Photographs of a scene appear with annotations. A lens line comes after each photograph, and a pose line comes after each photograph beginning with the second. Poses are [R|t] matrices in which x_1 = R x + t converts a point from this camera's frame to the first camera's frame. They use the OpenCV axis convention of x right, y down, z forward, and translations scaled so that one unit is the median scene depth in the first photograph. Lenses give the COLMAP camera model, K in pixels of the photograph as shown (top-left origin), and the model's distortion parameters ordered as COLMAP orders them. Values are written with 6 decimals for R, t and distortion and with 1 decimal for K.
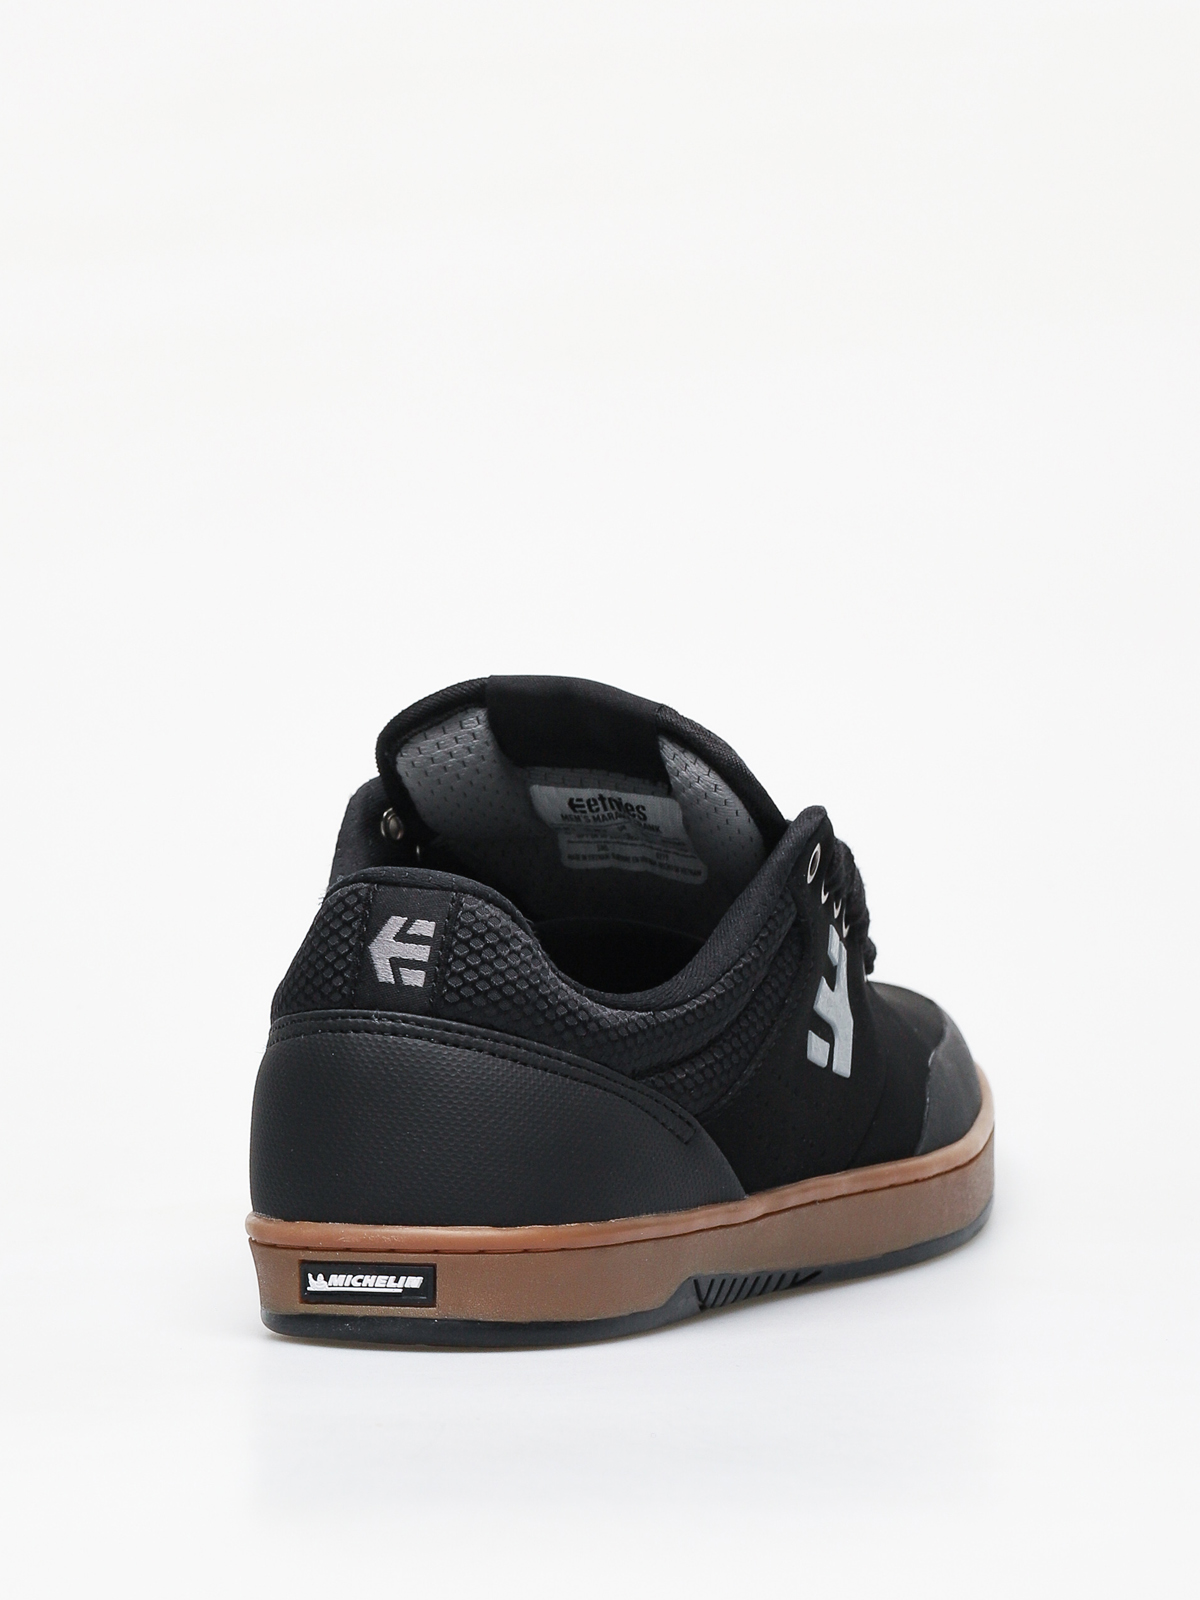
lens RADIAL K [[5535.3, 0, 600.0], [0, 5535.3, 800.0], [0, 0, 1]] dist [-0.144300, 0.496671]
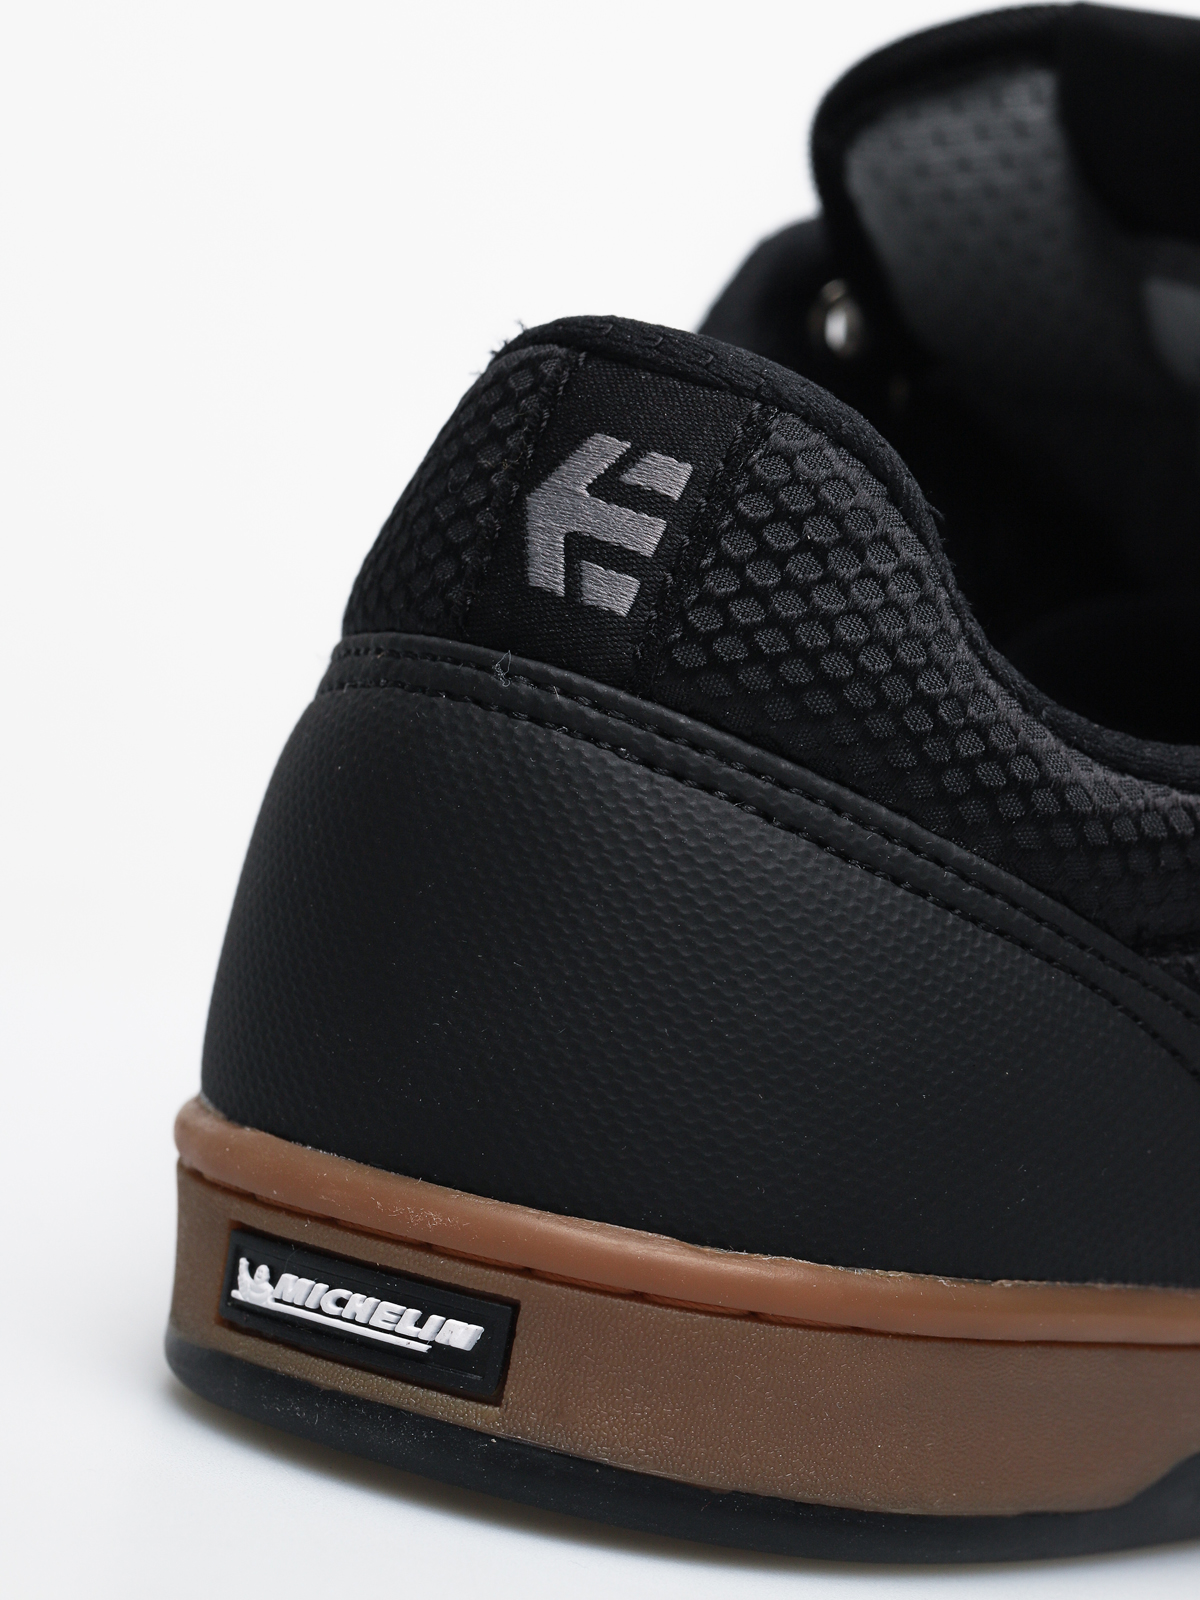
lens RADIAL K [[5535.3, 0, 600.0], [0, 5535.3, 800.0], [0, 0, 1]] dist [-0.144300, 0.496671]
pose [[0.955591, 0.189891, -0.225360, 0.058598], [-0.183967, 0.981798, 0.047203, 0.028171], [0.230221, -0.003648, 0.973132, 0.608033]]
